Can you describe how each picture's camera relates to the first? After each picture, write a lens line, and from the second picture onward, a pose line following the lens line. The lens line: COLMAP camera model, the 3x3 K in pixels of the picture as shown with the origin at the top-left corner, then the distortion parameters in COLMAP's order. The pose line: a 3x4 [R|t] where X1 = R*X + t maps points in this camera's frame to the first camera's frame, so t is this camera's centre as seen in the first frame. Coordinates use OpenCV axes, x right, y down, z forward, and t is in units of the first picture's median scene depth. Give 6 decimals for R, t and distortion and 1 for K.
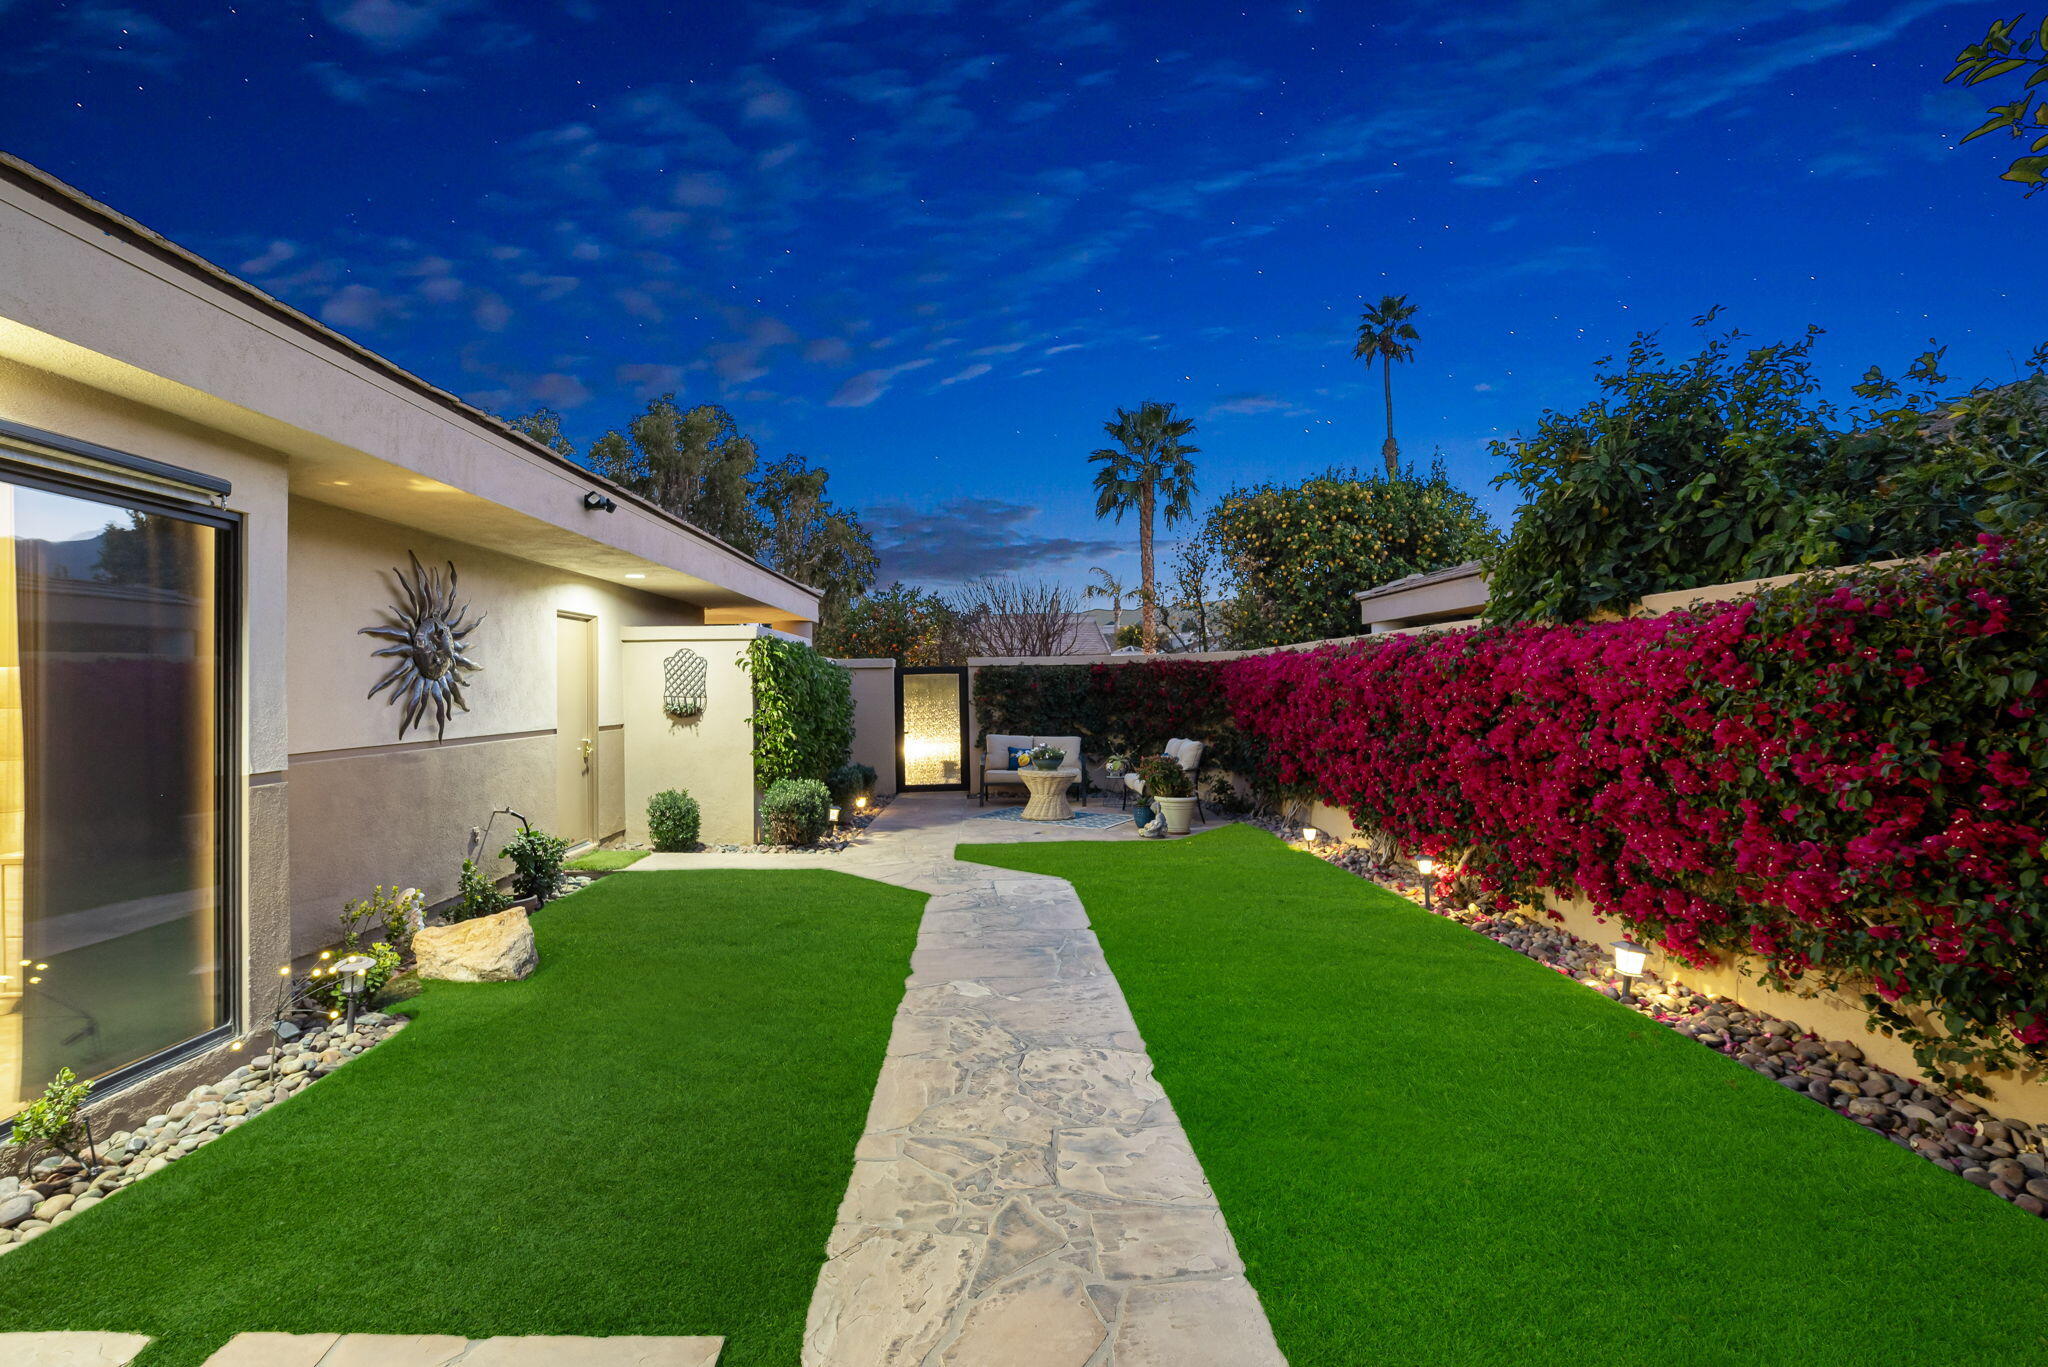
lens RADIAL K [[915.1, 0, 1026.5], [0, 915.1, 689.8], [0, 0, 1]] dist [-0.000536, -0.000476]
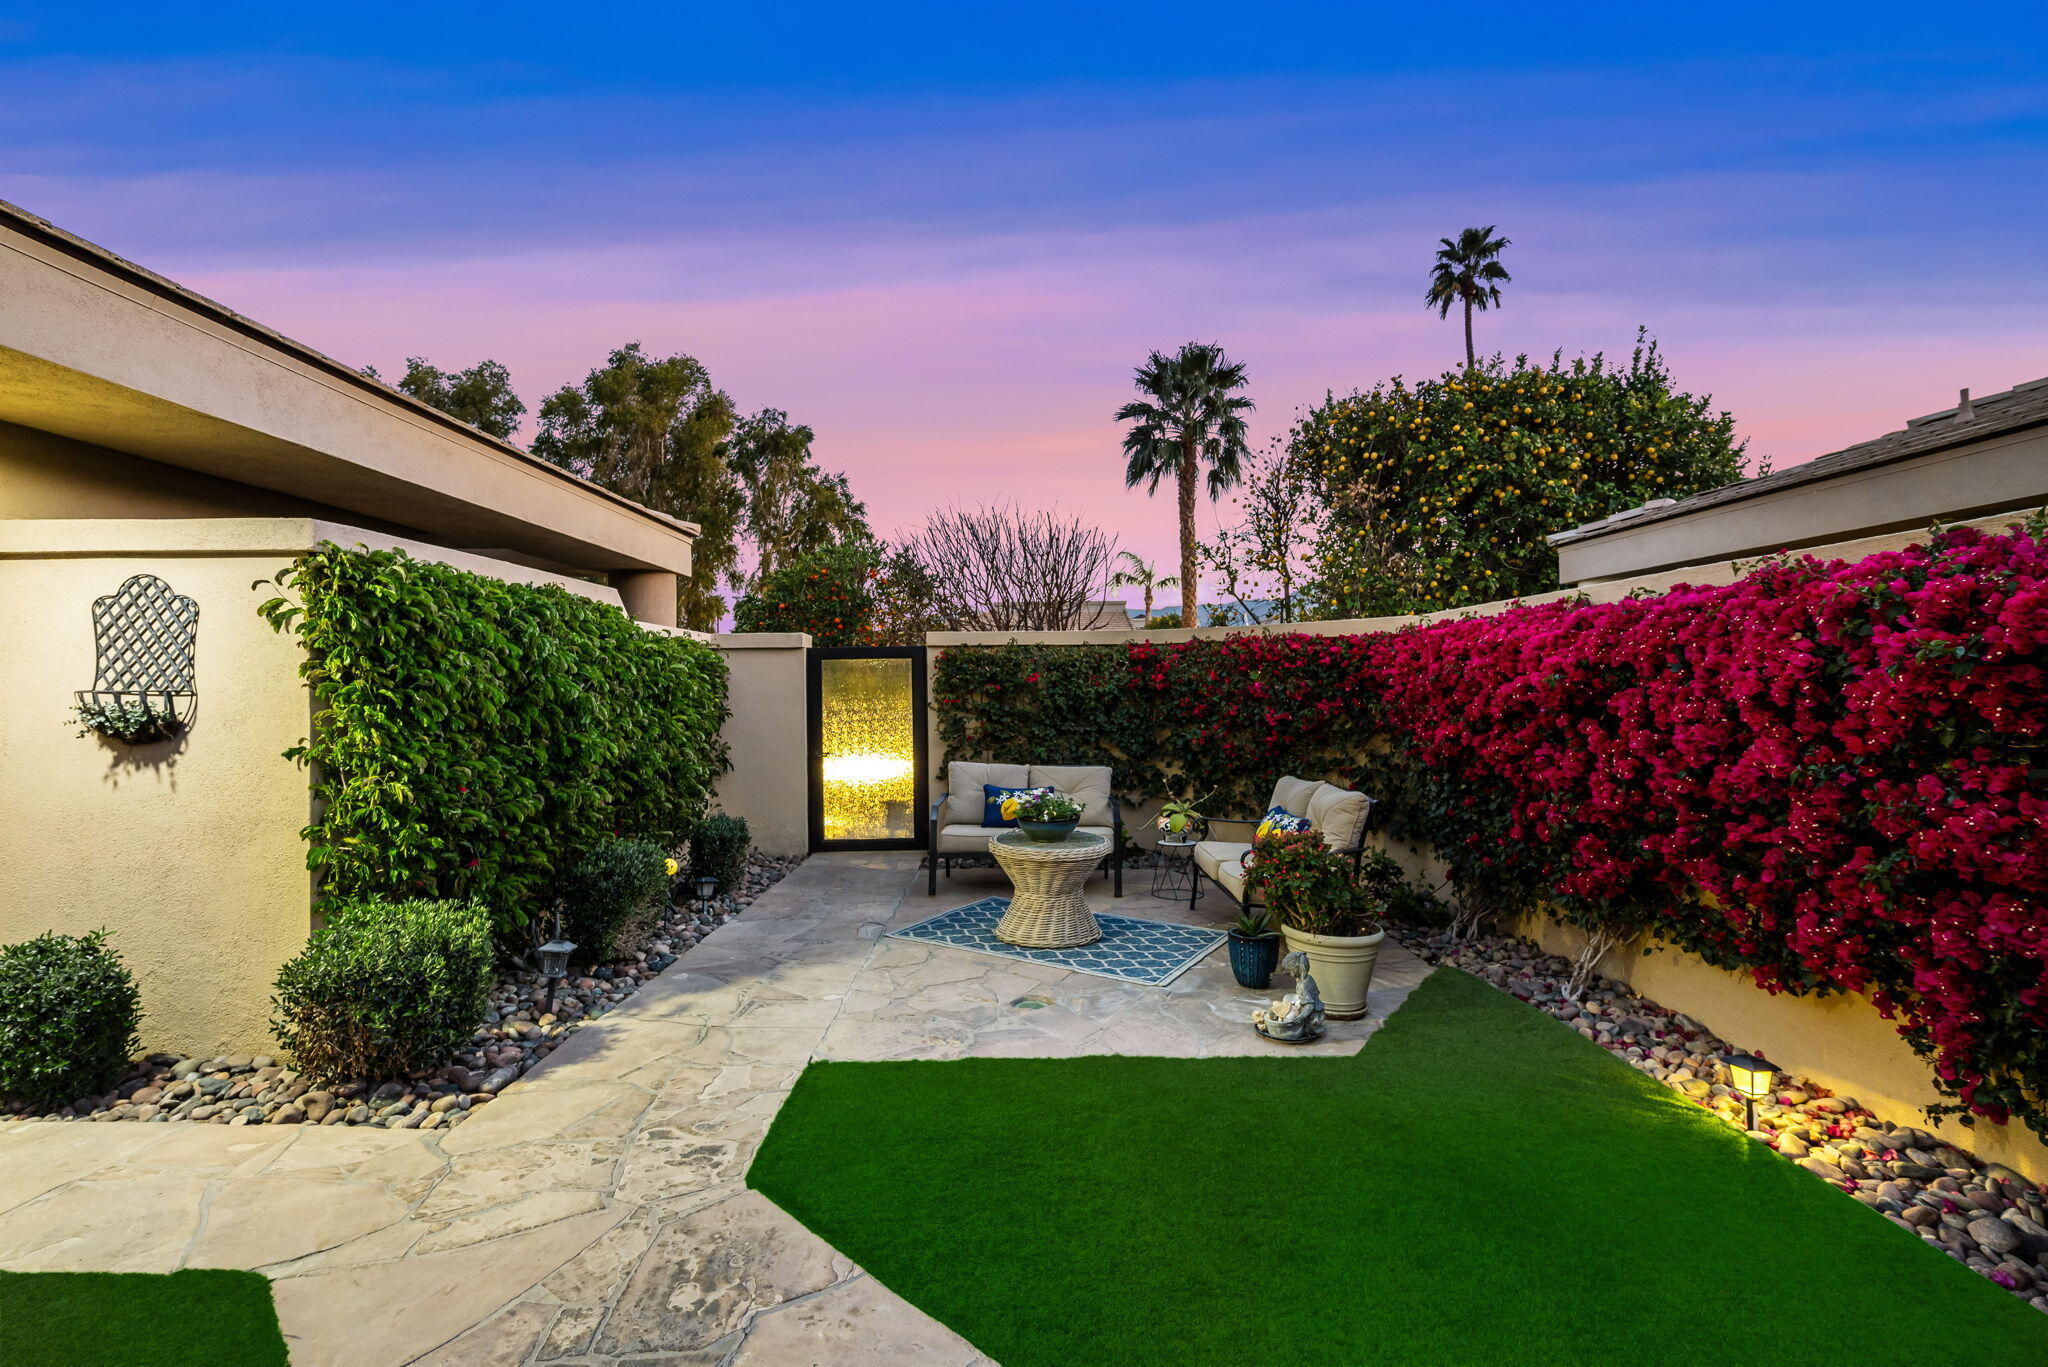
lens RADIAL K [[915.1, 0, 1026.9], [0, 915.1, 681.8], [0, 0, 1]] dist [-0.000536, -0.000476]
pose [[0.999601, 0.004696, -0.027868, 0.020137], [-0.004928, 0.999954, -0.008253, 0.002529], [0.027828, 0.008387, 0.999578, 0.391045]]
